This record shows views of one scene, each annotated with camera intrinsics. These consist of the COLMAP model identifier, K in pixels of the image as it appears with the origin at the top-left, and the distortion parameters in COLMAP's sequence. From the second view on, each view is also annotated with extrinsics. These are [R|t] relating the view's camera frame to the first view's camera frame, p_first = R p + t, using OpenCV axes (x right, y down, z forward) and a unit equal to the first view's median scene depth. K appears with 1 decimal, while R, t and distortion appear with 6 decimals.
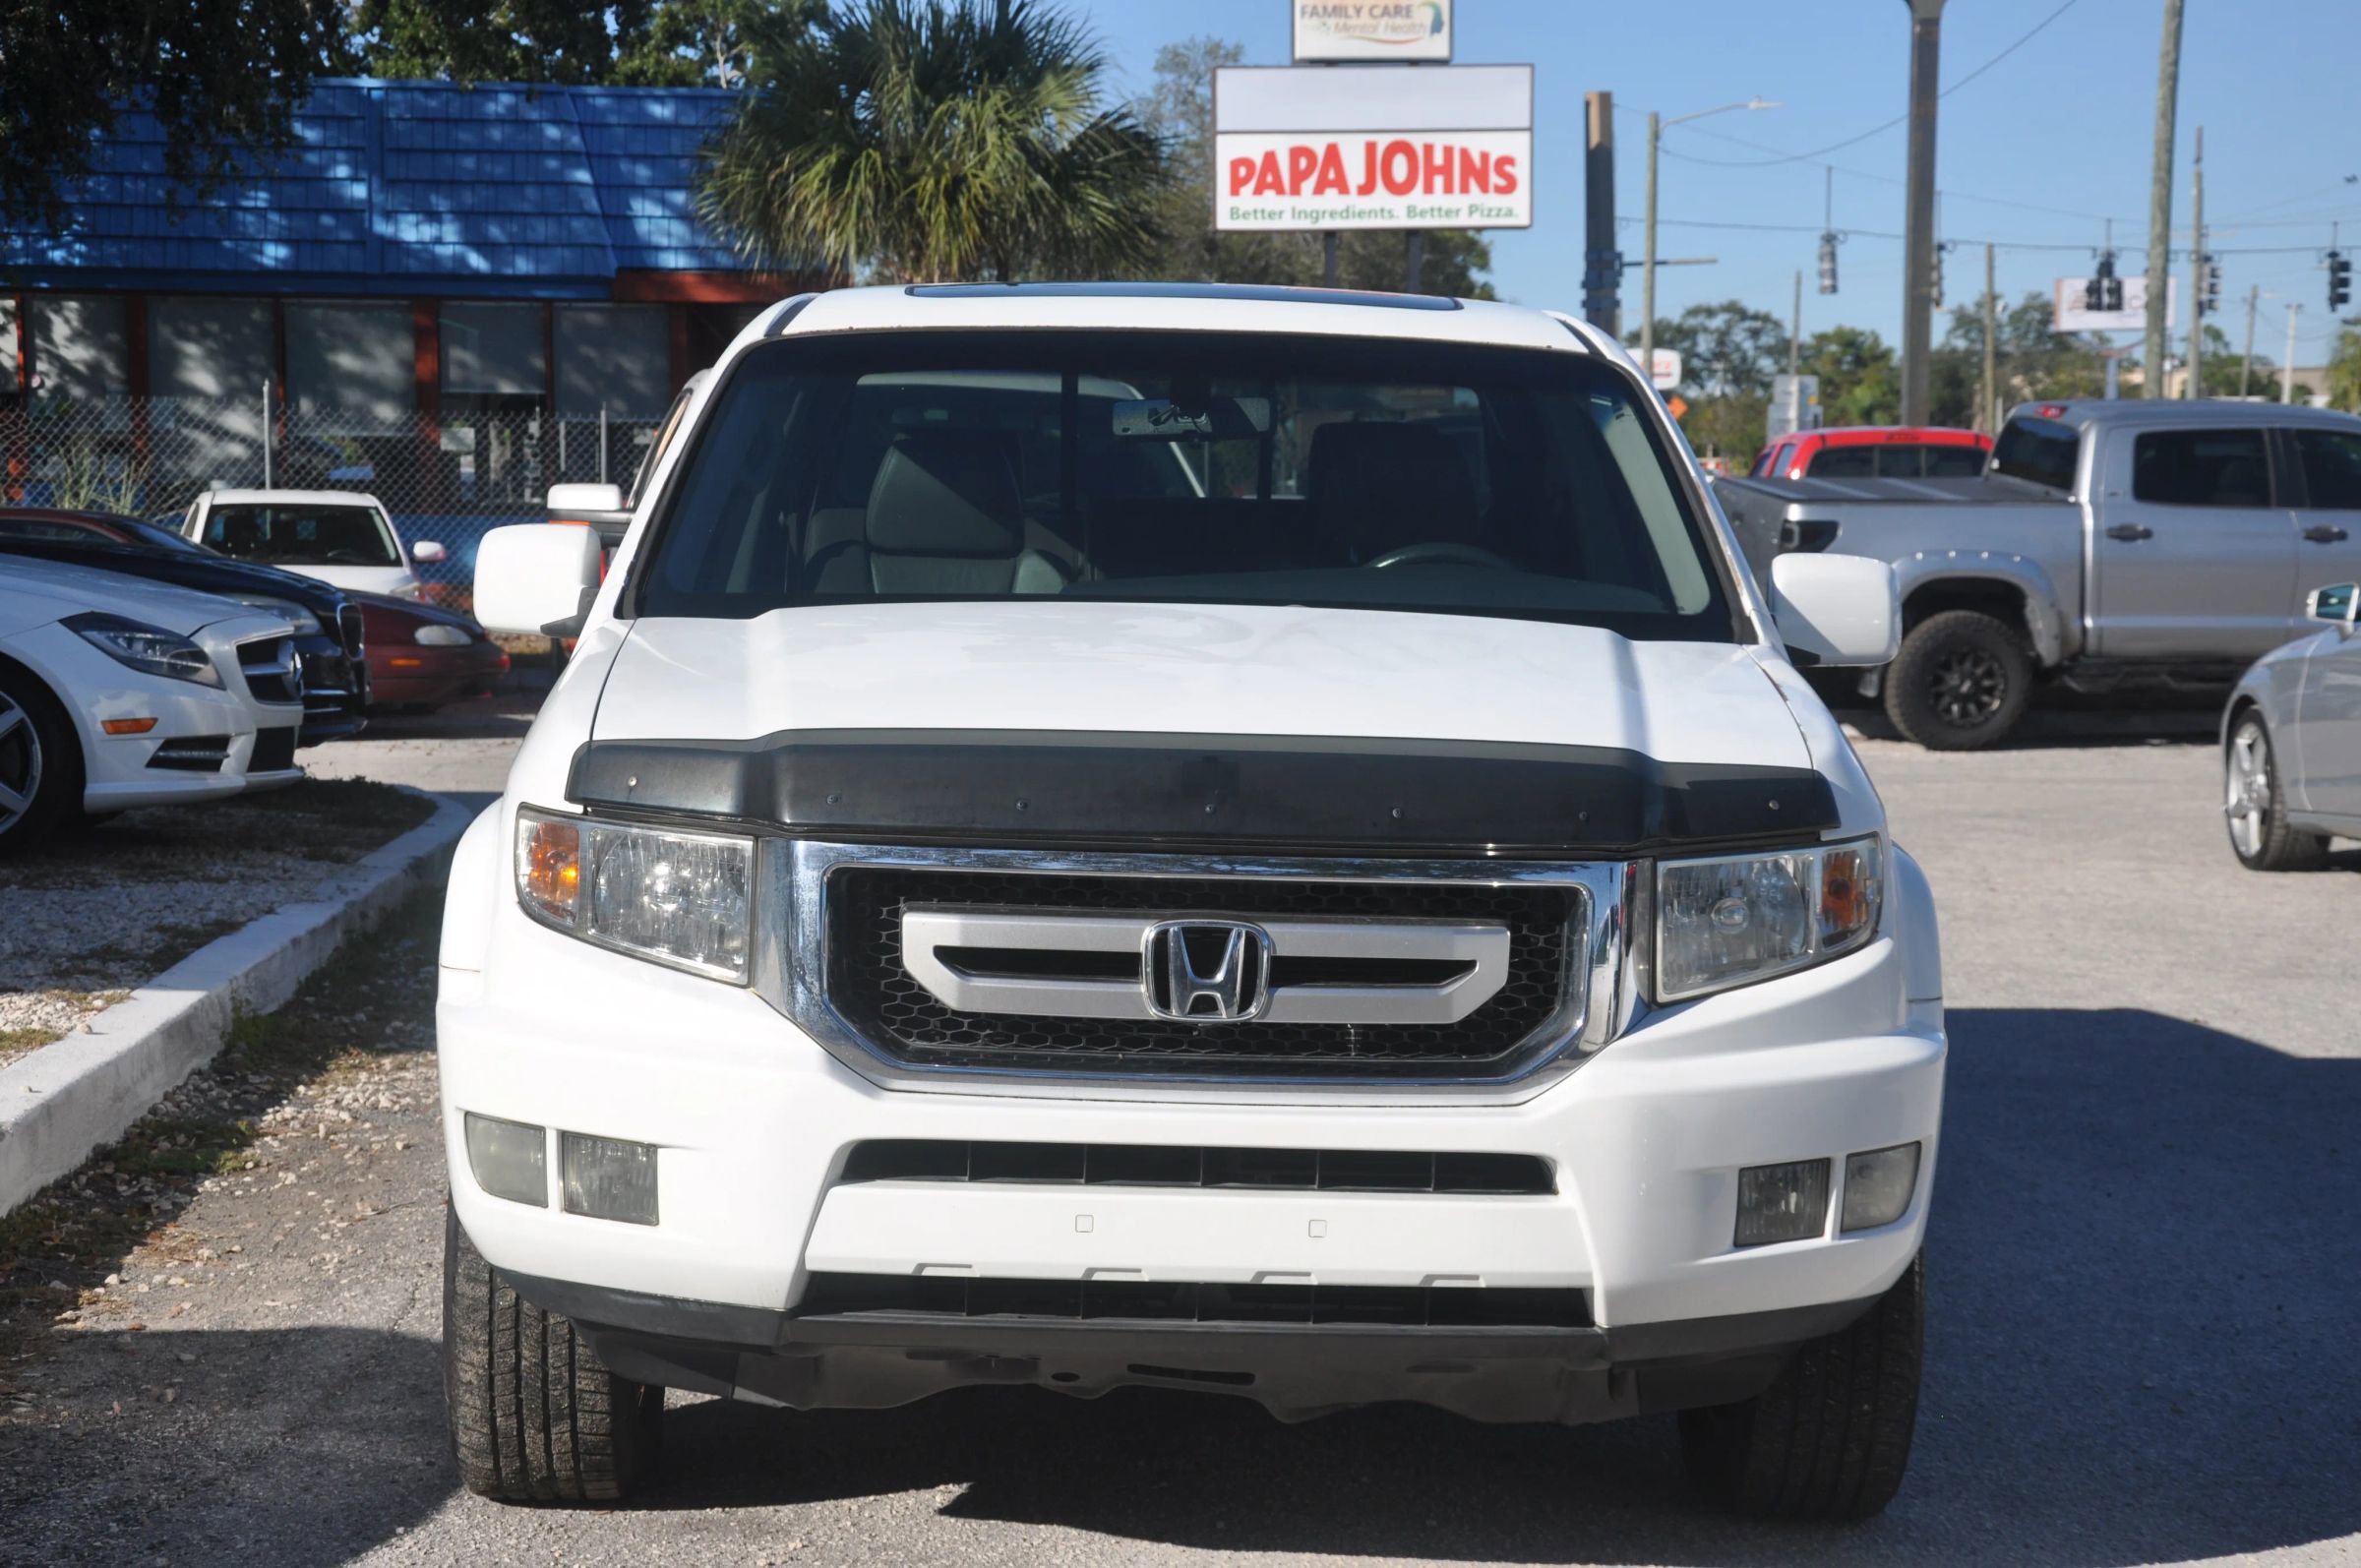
lens RADIAL K [[3770.0, 0, 1170.7], [0, 3770.0, 785.7], [0, 0, 1]] dist [0.313753, 0.000000]
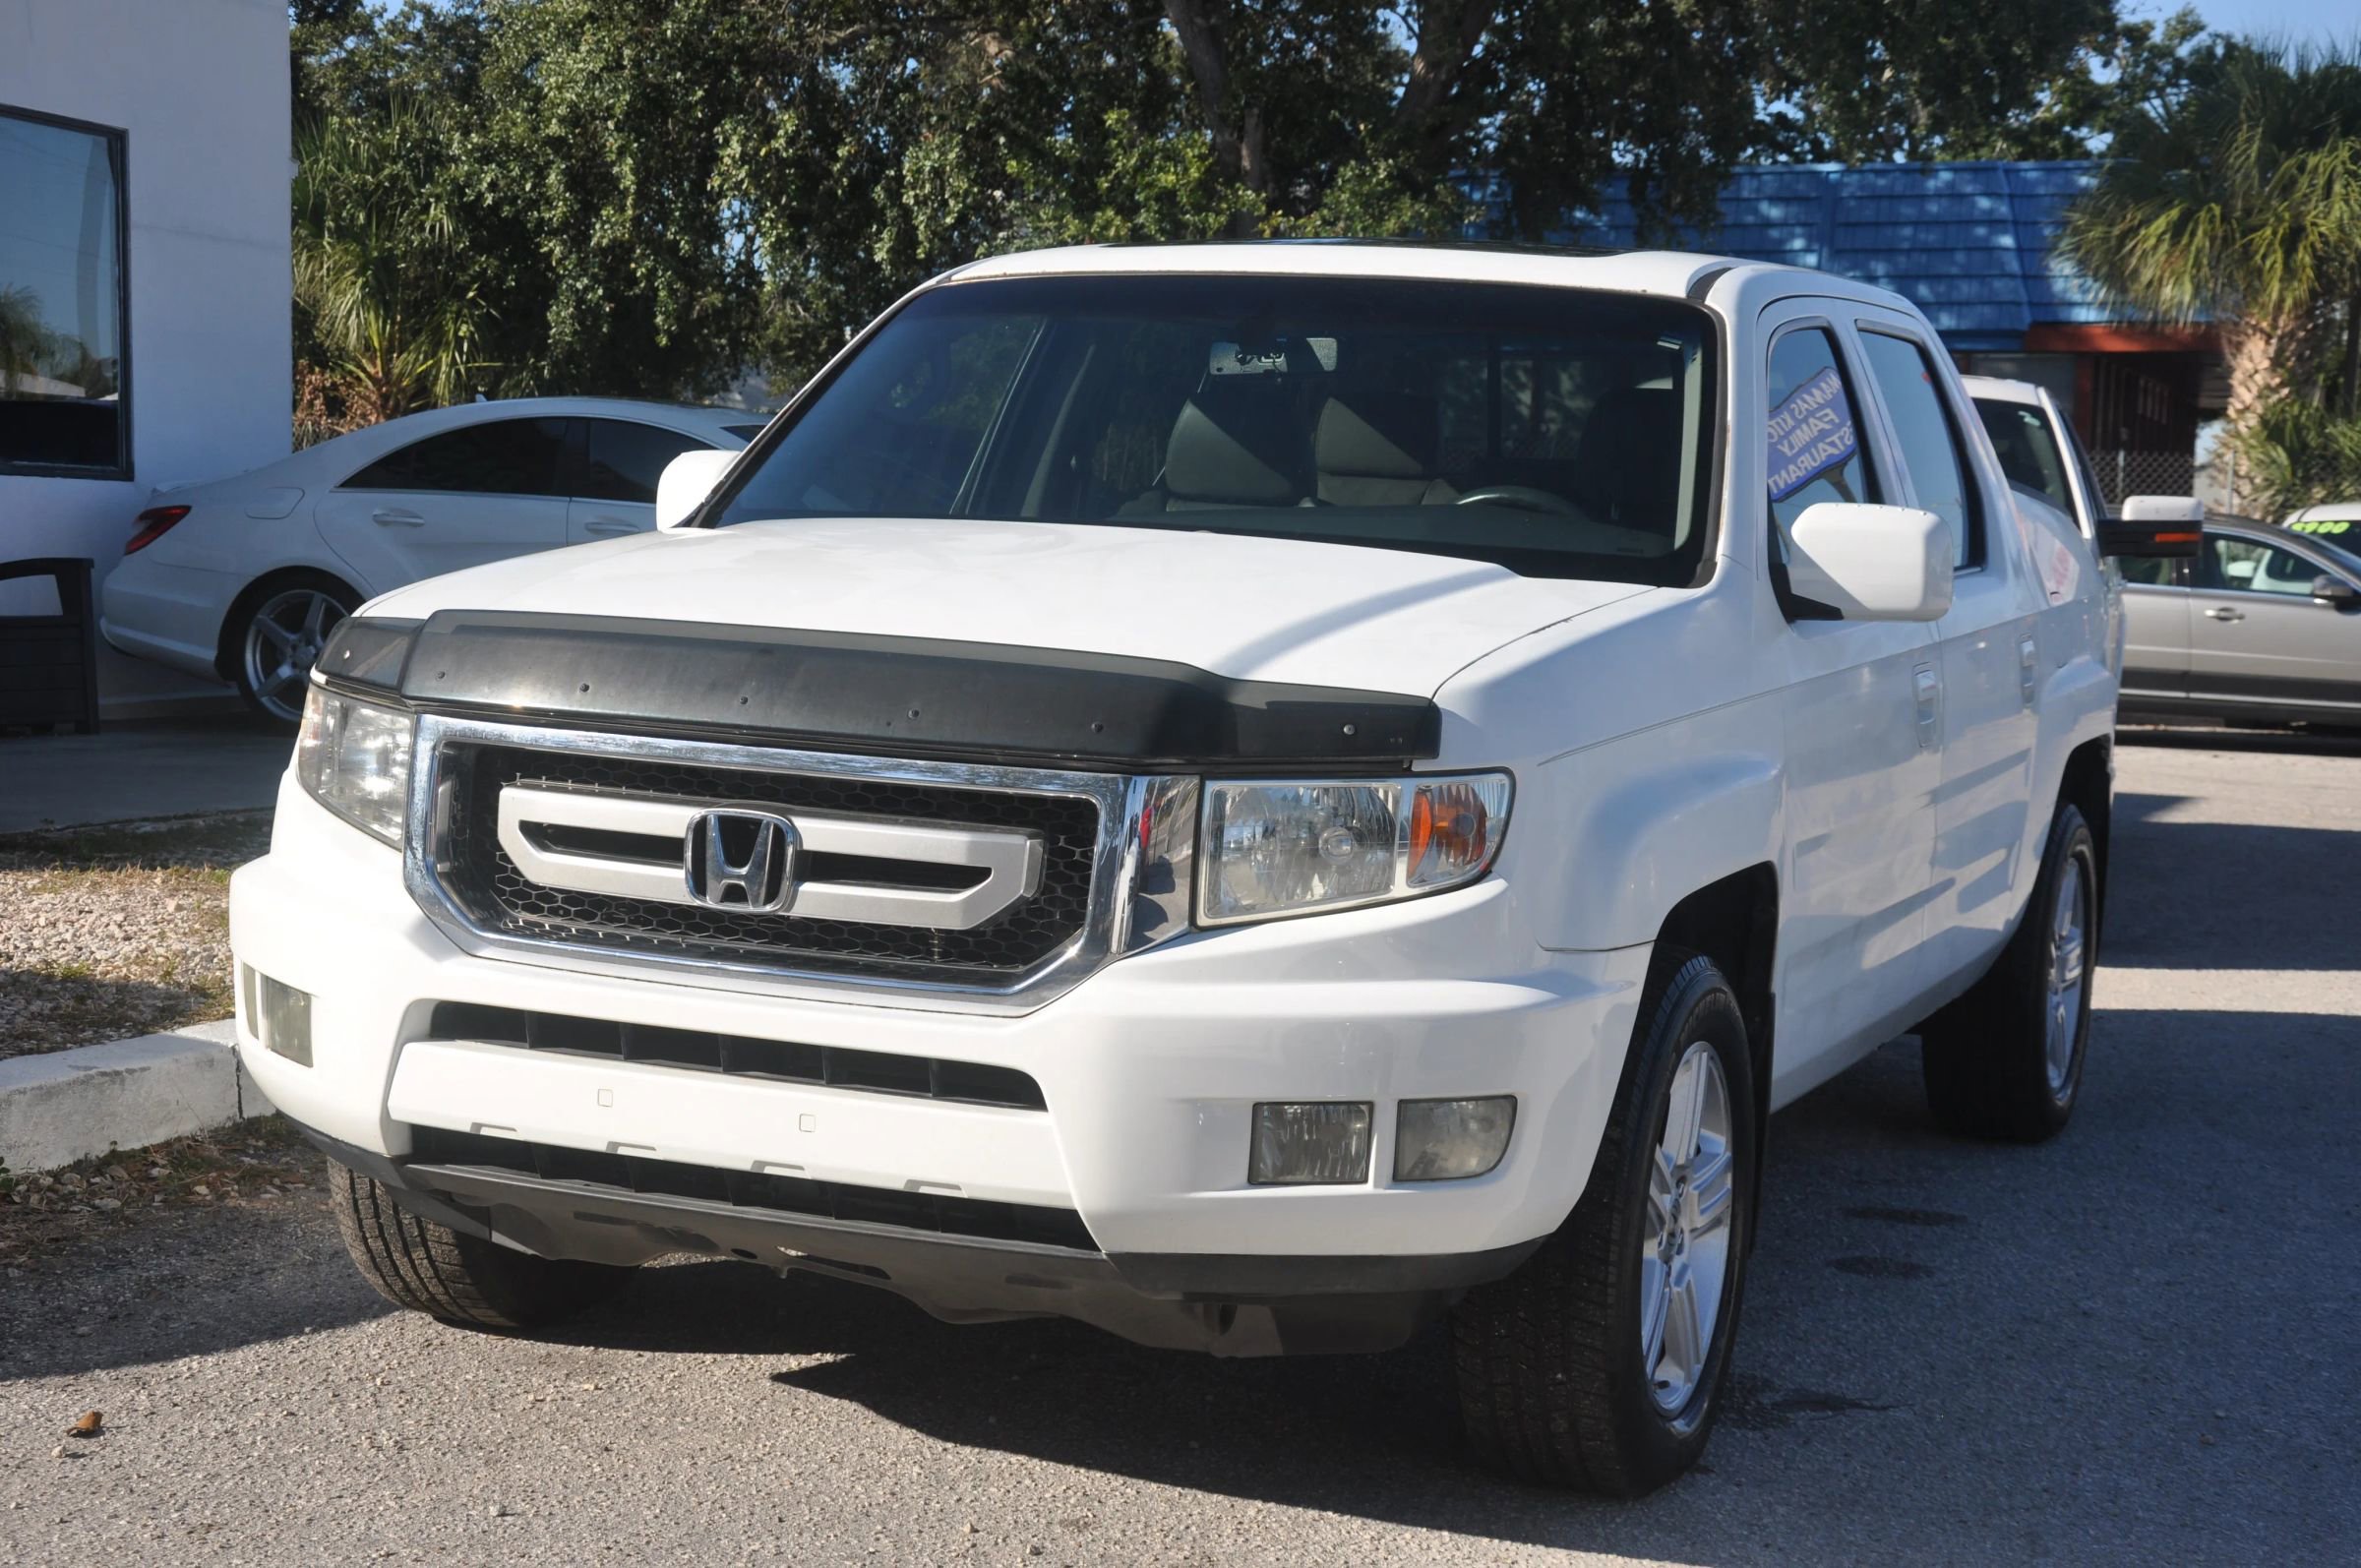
lens RADIAL K [[3319.5, 0, 1195.5], [0, 3319.5, 782.8], [0, 0, 1]] dist [0.147119, 0.000000]
pose [[0.923498, 0.054770, -0.379674, 0.395288], [-0.054485, 0.998448, 0.011505, 0.009835], [0.379715, 0.010062, 0.925049, 0.192482]]
